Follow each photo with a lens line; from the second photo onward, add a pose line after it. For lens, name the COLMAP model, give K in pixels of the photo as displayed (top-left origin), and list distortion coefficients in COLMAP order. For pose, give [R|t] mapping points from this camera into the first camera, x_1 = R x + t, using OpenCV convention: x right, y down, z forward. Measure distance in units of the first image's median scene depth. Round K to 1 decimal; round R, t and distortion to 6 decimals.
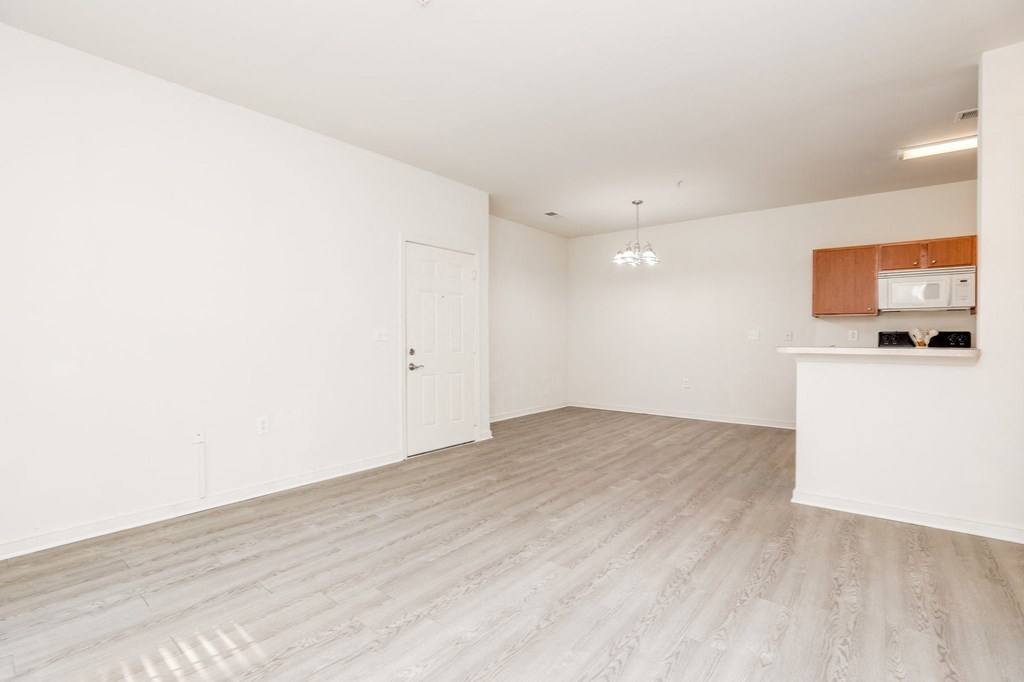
lens RADIAL K [[468.6, 0, 516.3], [0, 468.6, 341.6], [0, 0, 1]] dist [-0.027173, 0.000053]
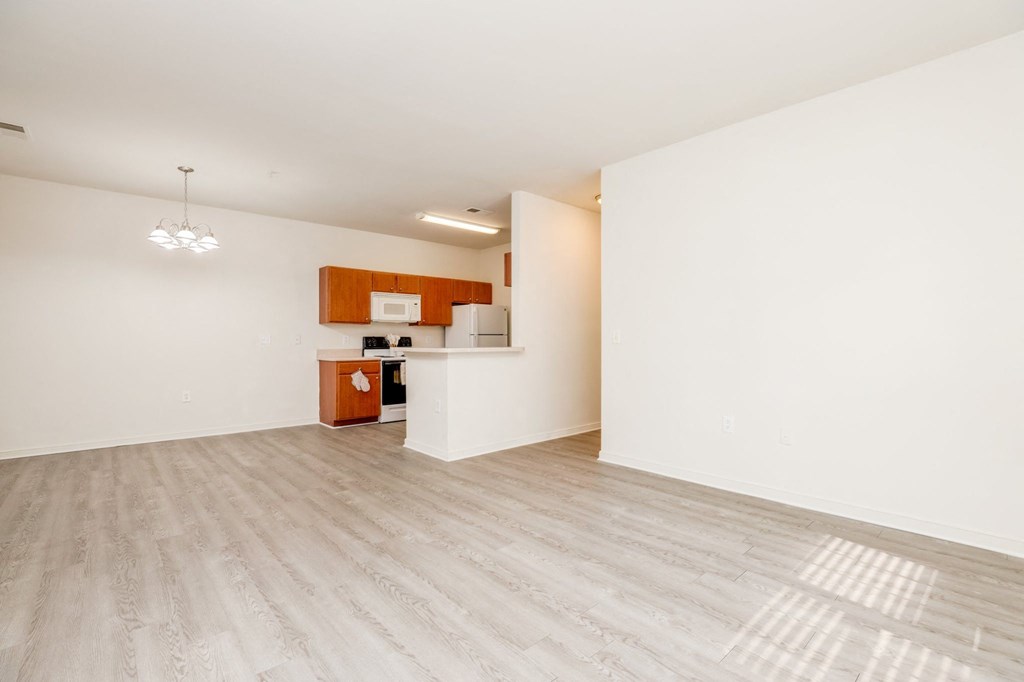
lens RADIAL K [[468.6, 0, 516.3], [0, 468.6, 341.6], [0, 0, 1]] dist [-0.027173, 0.000053]
pose [[0.155185, -0.002780, 0.987881, -0.669931], [0.013010, 0.999915, 0.000770, -0.004115], [-0.987800, 0.012733, 0.155208, 0.536013]]
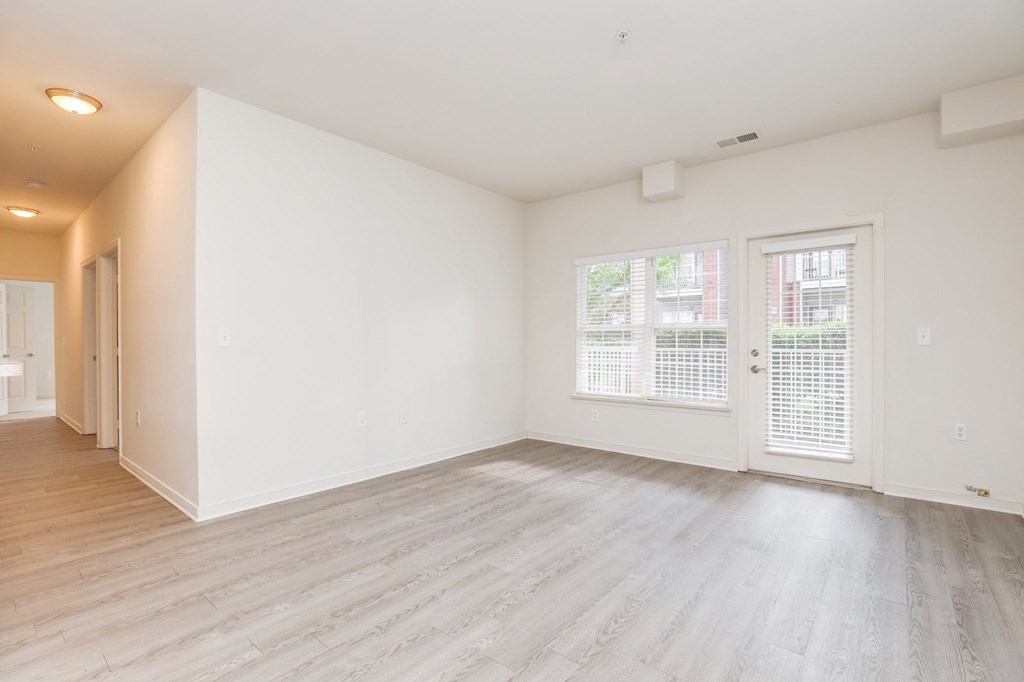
lens RADIAL K [[468.6, 0, 516.3], [0, 468.6, 341.6], [0, 0, 1]] dist [-0.027173, 0.000053]
pose [[-0.999945, 0.004437, 0.009534, 0.028914], [0.004549, 0.999920, 0.011796, -0.013737], [-0.009481, 0.011838, -0.999885, 1.340319]]
